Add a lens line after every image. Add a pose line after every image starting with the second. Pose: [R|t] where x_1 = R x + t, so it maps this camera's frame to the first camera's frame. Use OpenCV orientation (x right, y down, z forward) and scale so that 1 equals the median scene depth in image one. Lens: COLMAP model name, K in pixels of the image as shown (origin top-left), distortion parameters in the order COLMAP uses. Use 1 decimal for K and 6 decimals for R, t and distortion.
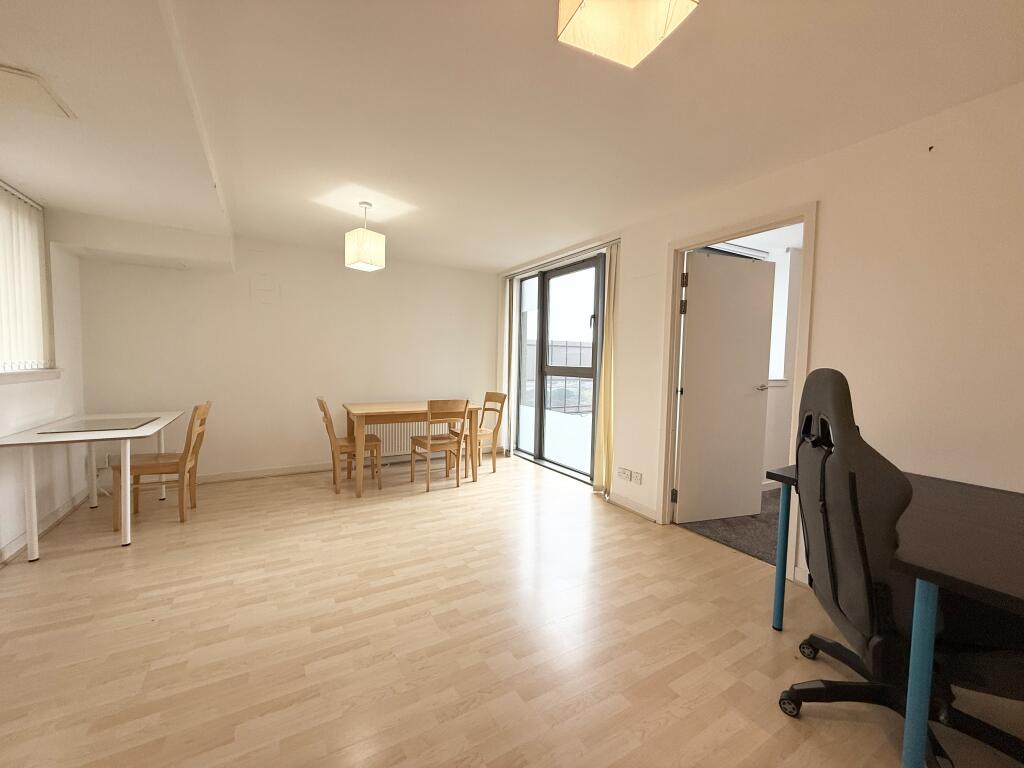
lens RADIAL K [[411.3, 0, 513.6], [0, 411.3, 382.6], [0, 0, 1]] dist [-0.001612, 0.000014]
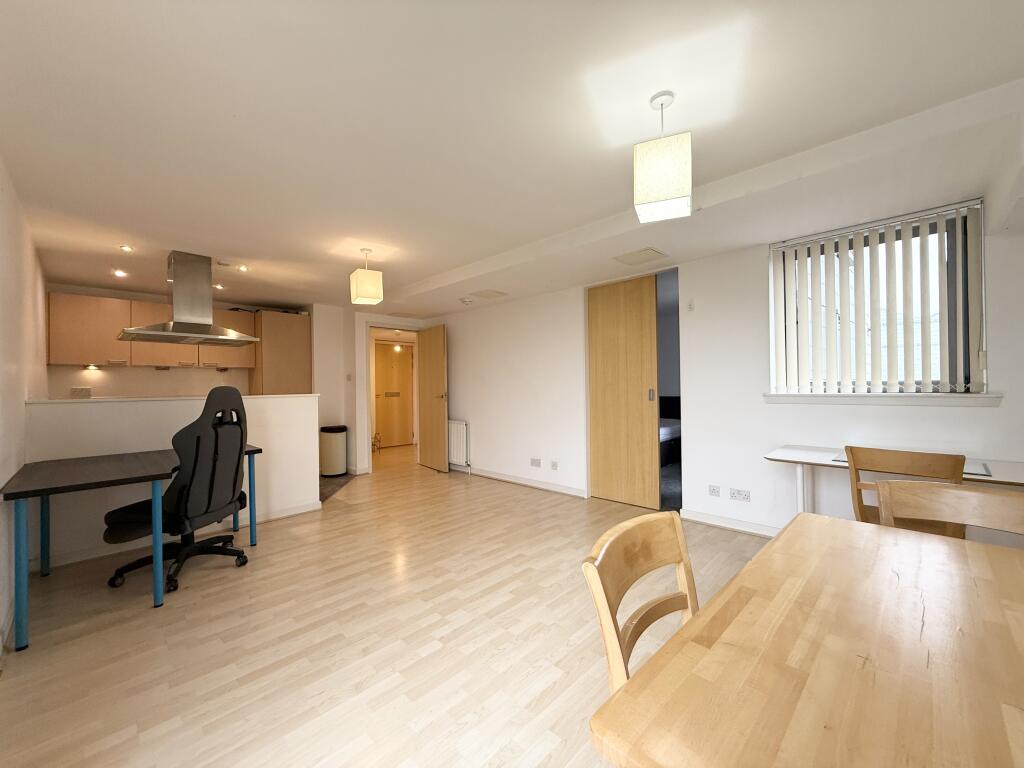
lens RADIAL K [[411.3, 0, 510.7], [0, 411.3, 383.9], [0, 0, 1]] dist [-0.001612, 0.000014]
pose [[-0.966918, -0.007161, -0.254987, -0.030266], [-0.020186, 0.998619, 0.048500, -0.098854], [0.254288, 0.052042, -0.965727, 1.995536]]
